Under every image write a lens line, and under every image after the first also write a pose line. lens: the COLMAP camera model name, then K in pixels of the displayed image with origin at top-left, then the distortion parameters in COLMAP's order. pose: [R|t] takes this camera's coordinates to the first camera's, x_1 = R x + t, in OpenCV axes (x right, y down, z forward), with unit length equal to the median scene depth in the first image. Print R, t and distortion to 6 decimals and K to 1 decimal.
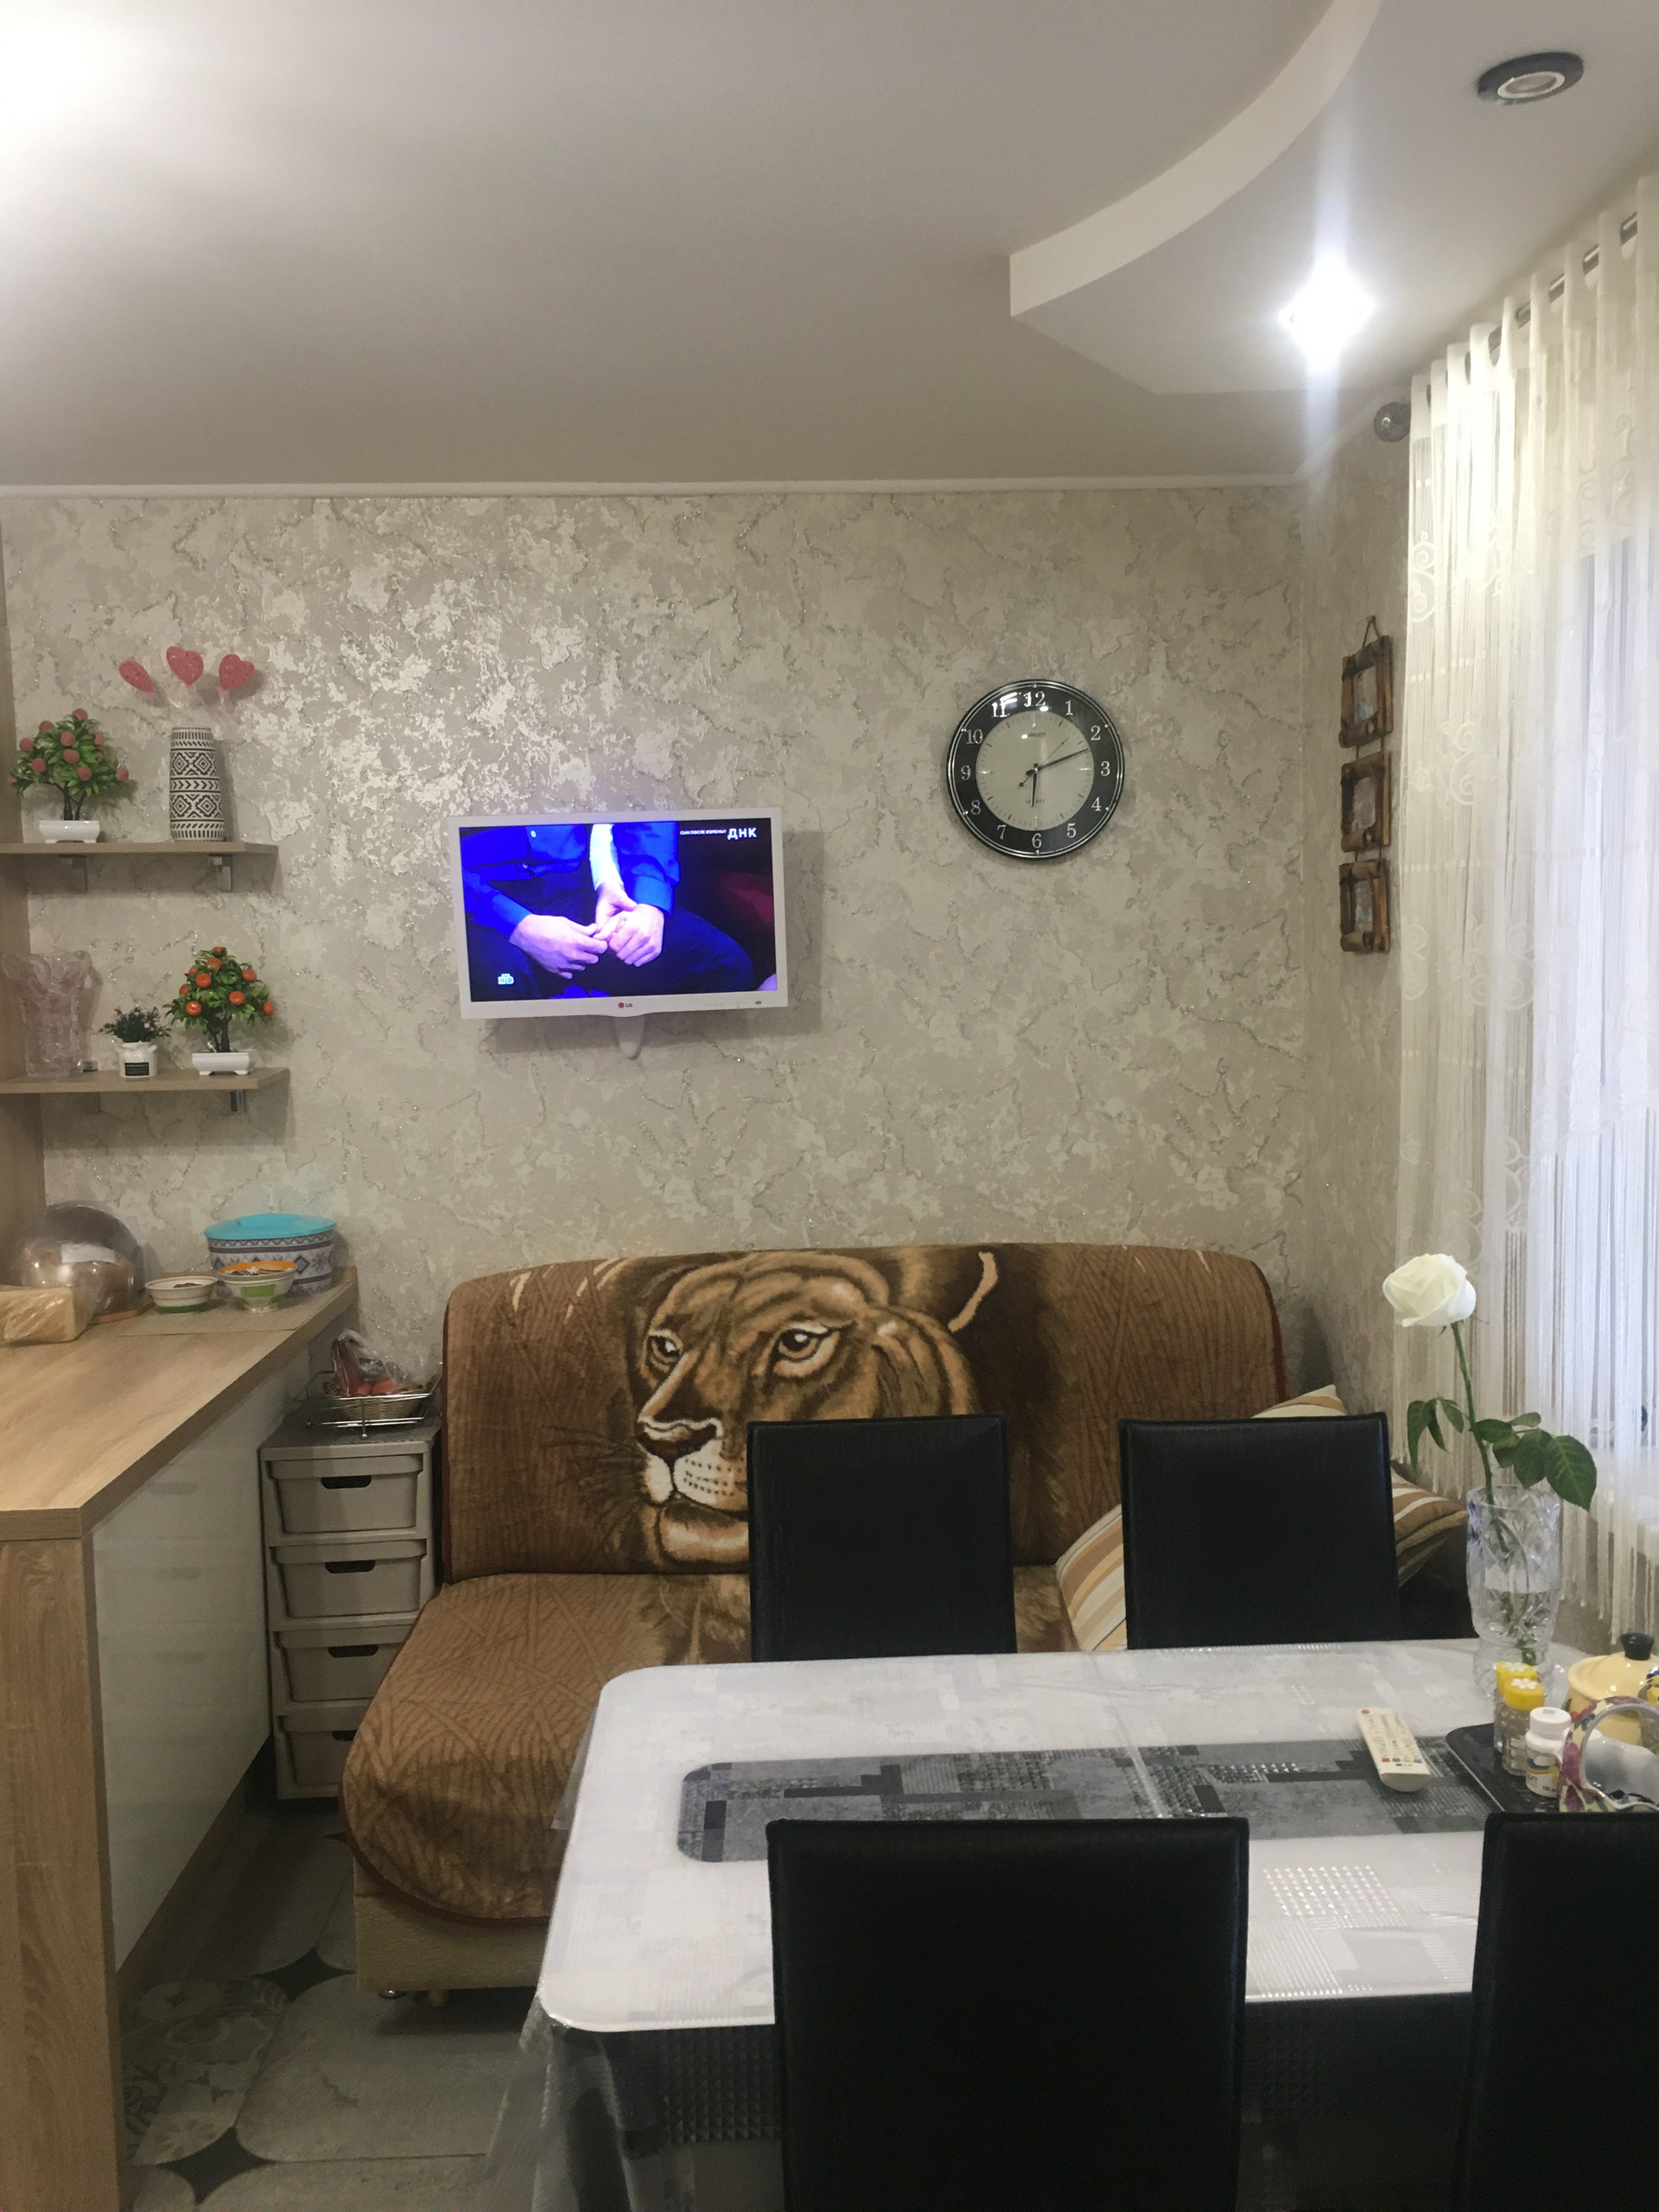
lens RADIAL K [[1876.5, 0, 829.9], [0, 1876.5, 1108.6], [0, 0, 1]] dist [0.076942, -0.103191]
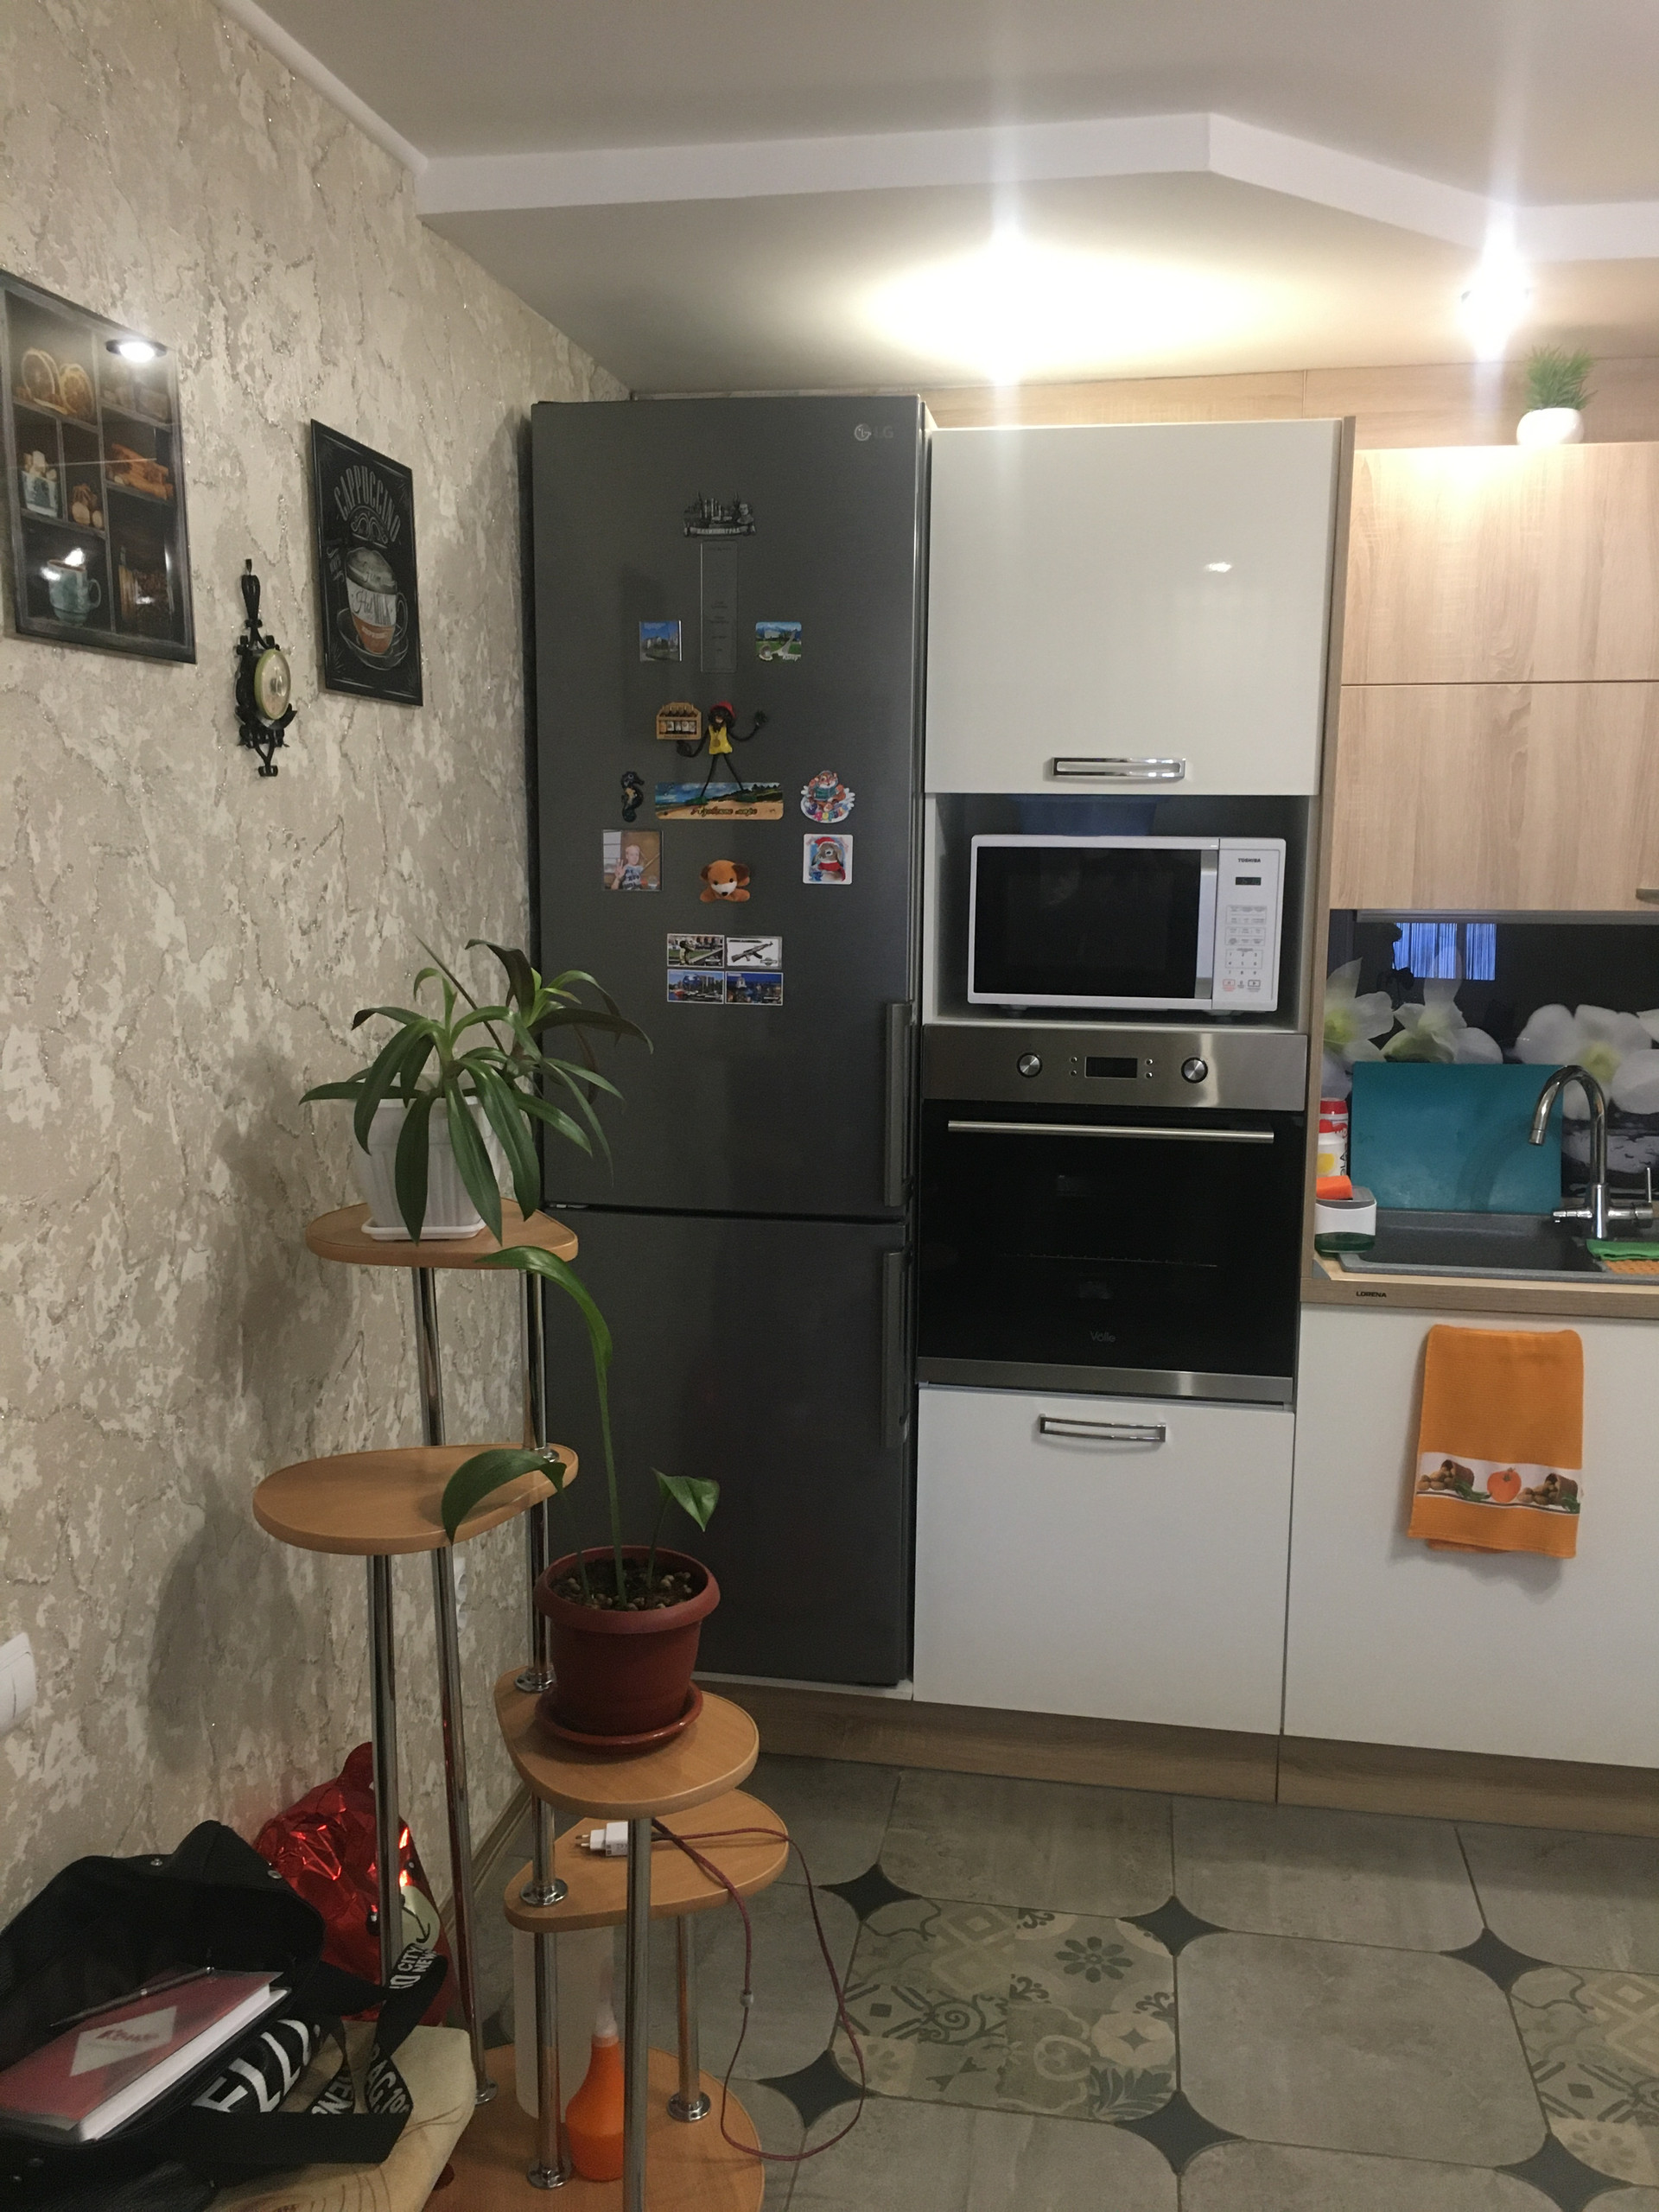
lens RADIAL K [[1876.5, 0, 823.7], [0, 1876.5, 1091.4], [0, 0, 1]] dist [0.076942, -0.103191]
pose [[0.204516, -0.118038, 0.971720, -0.467940], [0.079242, 0.991441, 0.103755, 0.020378], [-0.975650, 0.055782, 0.212120, 0.726182]]
